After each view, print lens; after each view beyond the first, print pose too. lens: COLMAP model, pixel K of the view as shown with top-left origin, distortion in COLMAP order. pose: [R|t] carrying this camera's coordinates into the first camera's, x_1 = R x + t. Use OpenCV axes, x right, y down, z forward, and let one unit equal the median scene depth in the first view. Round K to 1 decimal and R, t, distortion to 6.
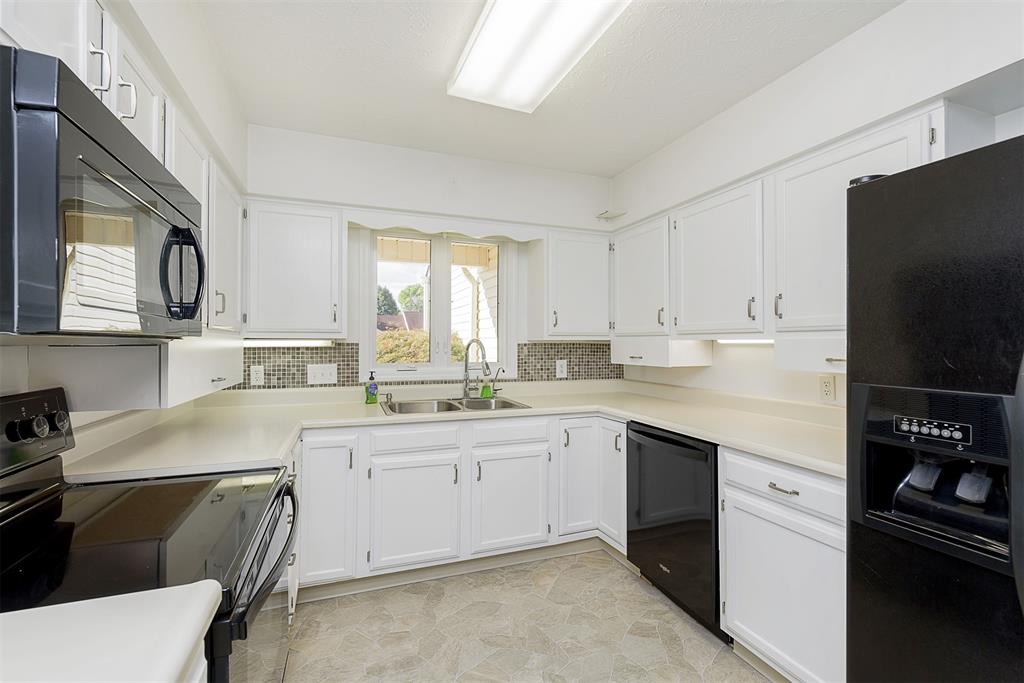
lens RADIAL K [[442.4, 0, 500.5], [0, 442.4, 342.3], [0, 0, 1]] dist [-0.000452, 0.000250]
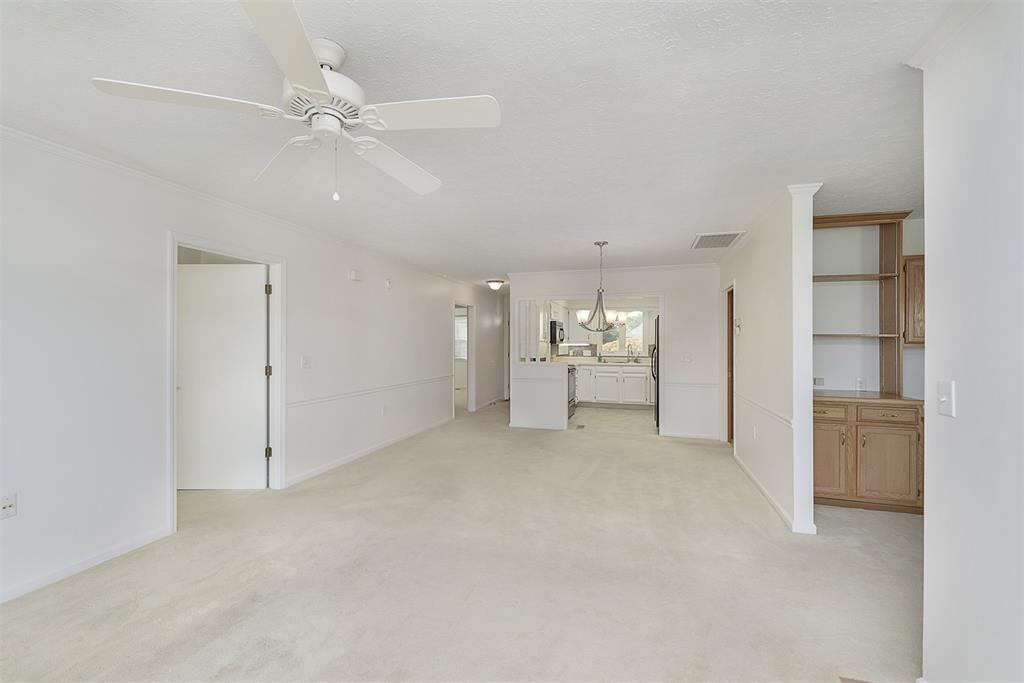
lens RADIAL K [[442.4, 0, 500.5], [0, 442.4, 342.3], [0, 0, 1]] dist [-0.000452, 0.000250]
pose [[0.785295, 0.000466, -0.619121, 1.283756], [0.000290, 0.999999, 0.001120, -0.020708], [0.619121, -0.001059, 0.785295, -2.281322]]
